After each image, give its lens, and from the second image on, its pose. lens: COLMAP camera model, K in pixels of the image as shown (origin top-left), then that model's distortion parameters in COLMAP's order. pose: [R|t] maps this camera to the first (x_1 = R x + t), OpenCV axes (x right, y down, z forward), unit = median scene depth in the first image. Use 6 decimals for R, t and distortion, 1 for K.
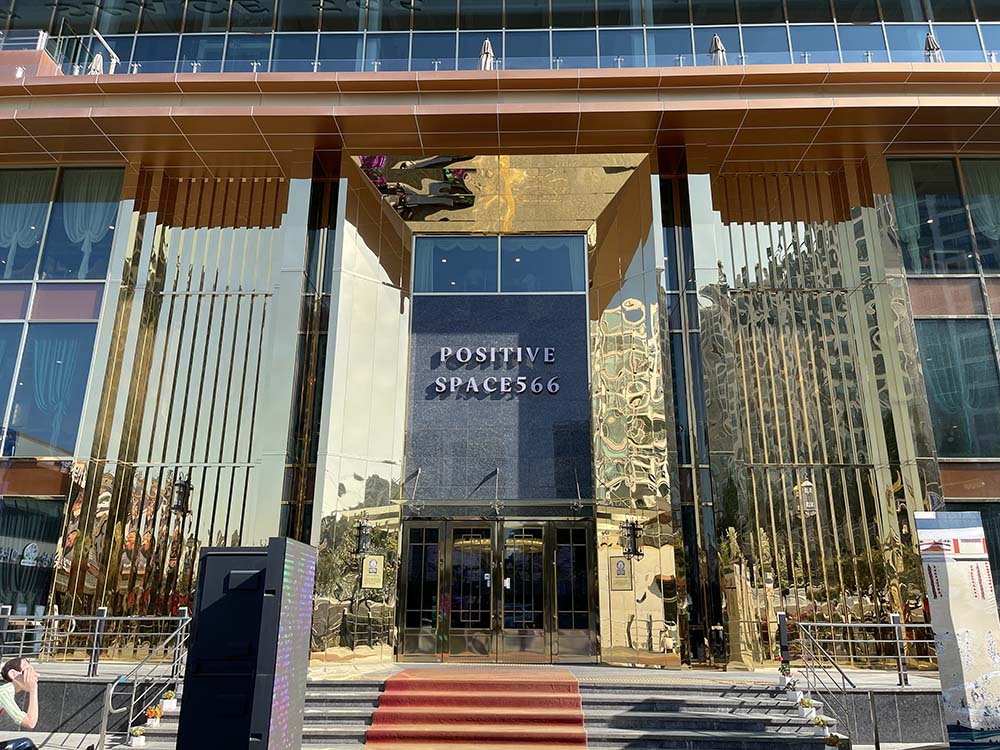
lens RADIAL K [[752.3, 0, 500.0], [0, 752.3, 375.0], [0, 0, 1]] dist [0.076439, -0.111395]
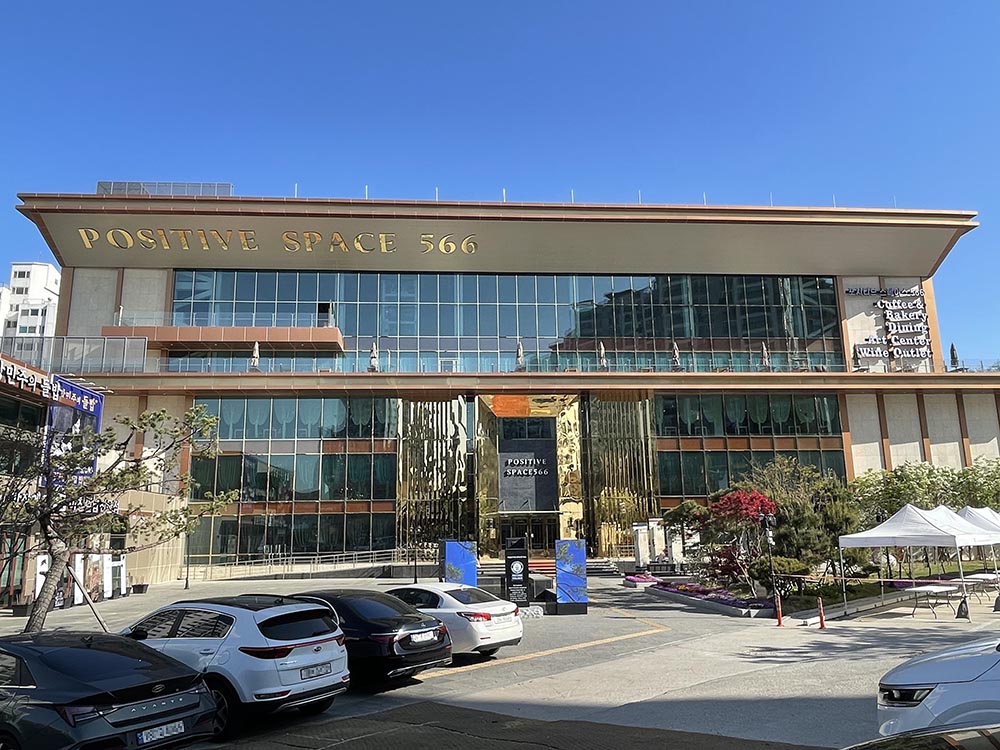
lens RADIAL K [[719.7, 0, 500.0], [0, 719.7, 375.0], [0, 0, 1]] dist [-0.001456, -0.000106]
pose [[0.994011, -0.003280, 0.109230, -0.434428], [-0.007688, 0.994974, 0.099834, -0.672662], [-0.109008, -0.100076, 0.988990, -1.847997]]
